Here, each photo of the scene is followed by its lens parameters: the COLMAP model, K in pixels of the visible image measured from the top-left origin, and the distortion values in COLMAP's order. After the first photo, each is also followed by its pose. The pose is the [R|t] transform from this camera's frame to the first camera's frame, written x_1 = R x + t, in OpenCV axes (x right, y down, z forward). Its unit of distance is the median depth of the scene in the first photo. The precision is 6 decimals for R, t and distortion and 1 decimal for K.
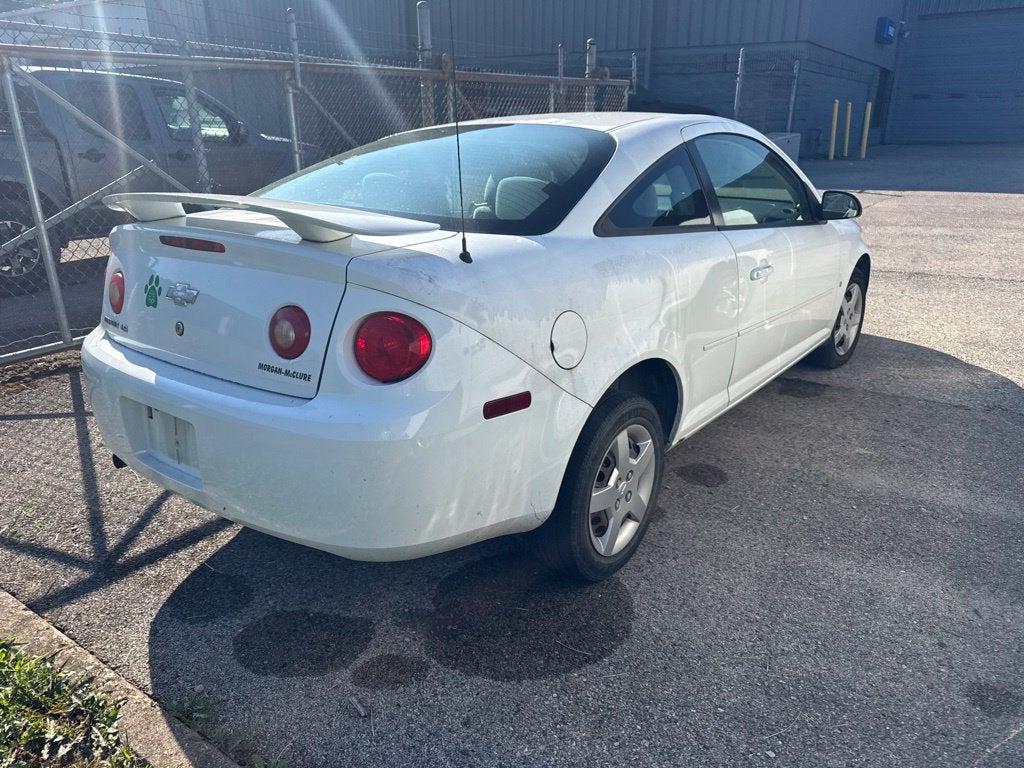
lens RADIAL K [[723.6, 0, 499.3], [0, 723.6, 392.1], [0, 0, 1]] dist [0.001873, -0.005612]
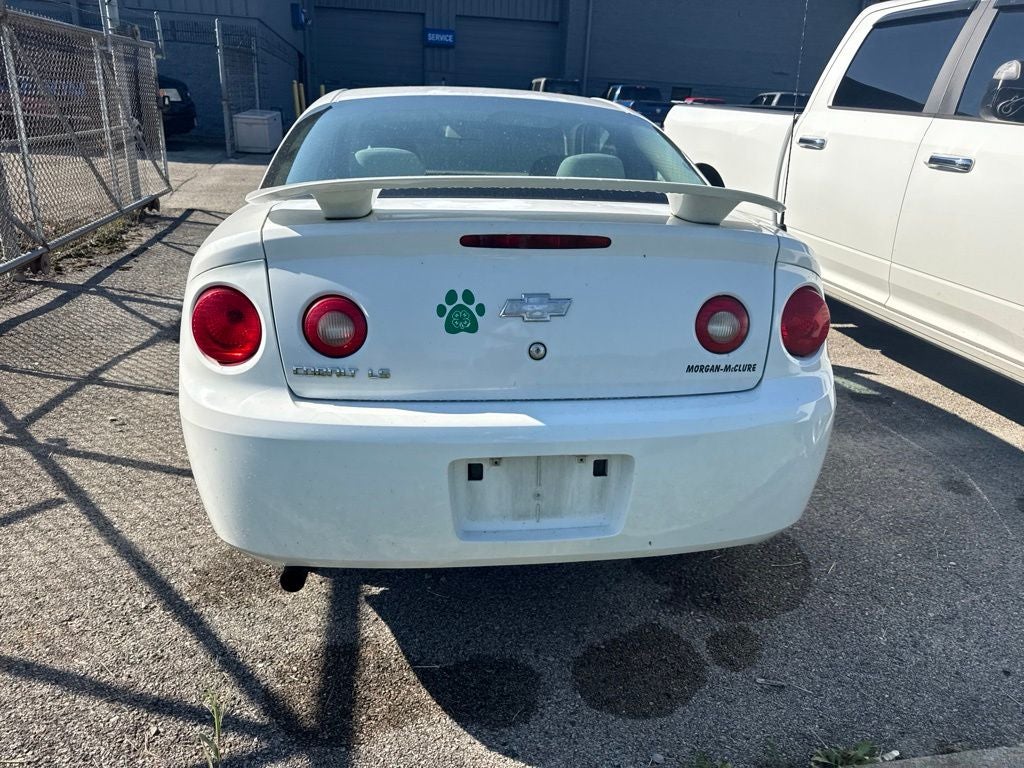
lens RADIAL K [[729.7, 0, 515.3], [0, 729.7, 382.5], [0, 0, 1]] dist [0.006076, -0.007121]
pose [[0.706896, -0.204553, 0.677094, -0.796082], [0.194979, 0.976534, 0.091454, -0.104454], [-0.679912, 0.067371, 0.730192, 0.353017]]
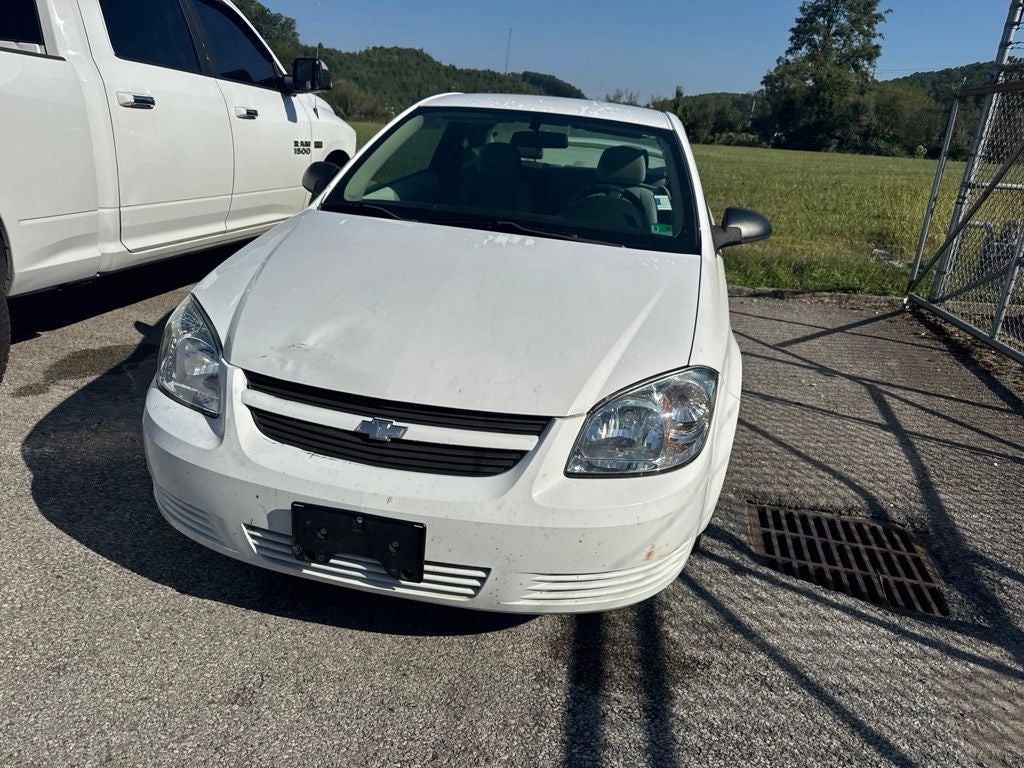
lens RADIAL K [[731.2, 0, 513.5], [0, 731.2, 383.9], [0, 0, 1]] dist [0.006925, -0.006408]
pose [[-0.895109, 0.102223, -0.433970, 0.969449], [-0.210210, 0.761620, 0.612982, -0.982358], [0.393181, 0.639910, -0.660245, 2.697630]]
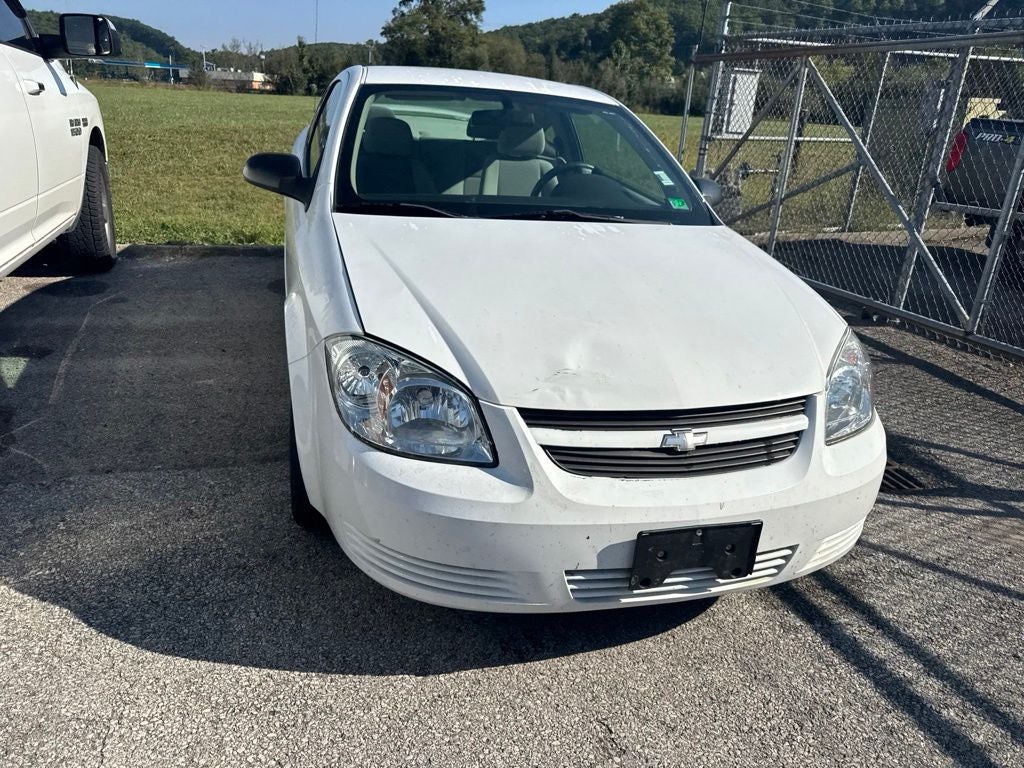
lens RADIAL K [[733.6, 0, 515.0], [0, 733.6, 388.9], [0, 0, 1]] dist [0.003269, -0.004802]
pose [[-0.584454, 0.277372, -0.762547, 1.402795], [-0.332146, 0.775644, 0.536708, -0.846864], [0.740333, 0.566958, -0.361200, 2.310558]]
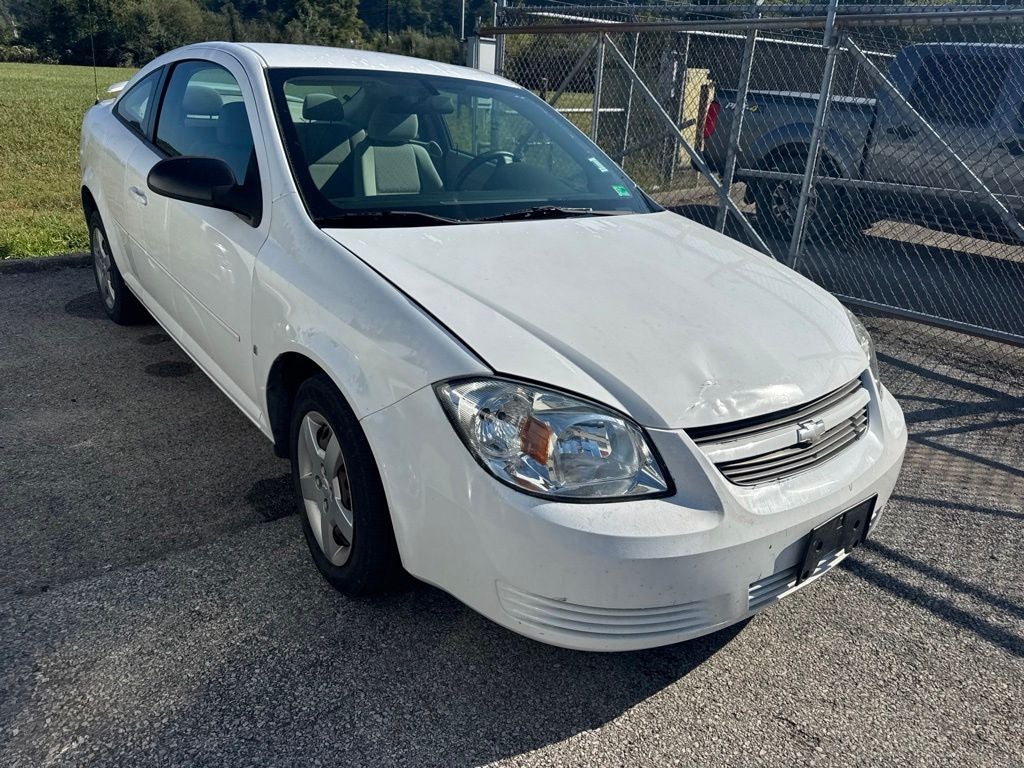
lens RADIAL K [[737.9, 0, 512.0], [0, 737.9, 384.0], [0, 0, 1]] dist [0.001908, -0.004966]
pose [[-0.235540, 0.366265, -0.900206, 1.499425], [-0.392323, 0.811608, 0.432869, -0.724063], [0.889159, 0.455130, -0.047472, 1.950630]]
